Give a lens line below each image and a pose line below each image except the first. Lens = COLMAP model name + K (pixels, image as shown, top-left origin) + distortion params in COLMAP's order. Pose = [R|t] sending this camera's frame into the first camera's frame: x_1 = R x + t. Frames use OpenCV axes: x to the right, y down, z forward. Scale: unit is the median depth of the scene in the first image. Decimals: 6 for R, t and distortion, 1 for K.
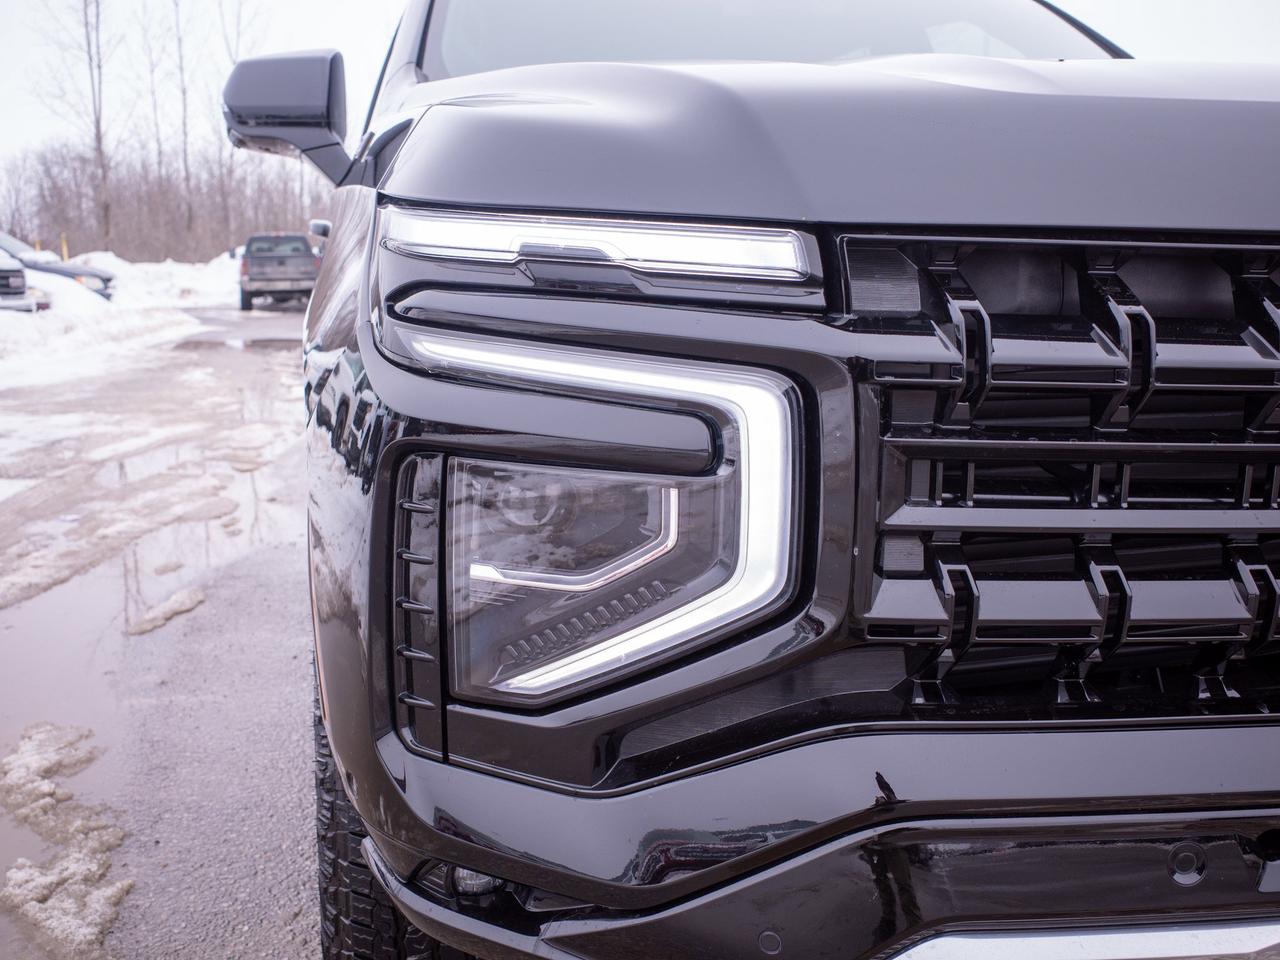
lens RADIAL K [[1149.7, 0, 640.0], [0, 1149.7, 480.0], [0, 0, 1]] dist [-0.046071, 0.014820]
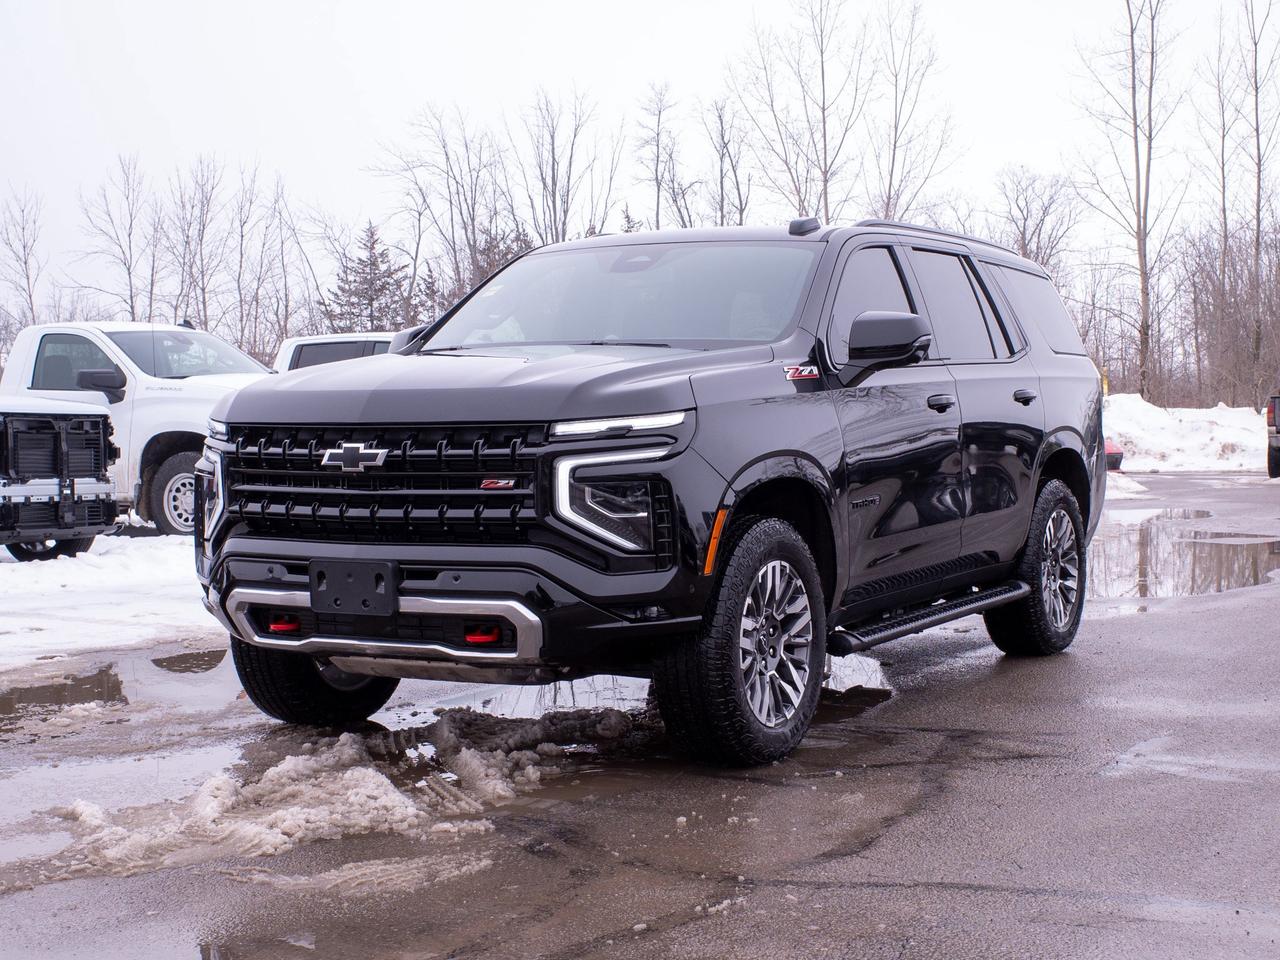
lens RADIAL K [[1961.9, 0, 640.0], [0, 1961.9, 480.0], [0, 0, 1]] dist [-0.062616, -0.009029]
pose [[0.724055, 0.009324, -0.689680, 0.481206], [-0.111344, 0.988374, -0.103532, 0.044955], [0.680696, 0.151754, 0.716675, -0.245579]]
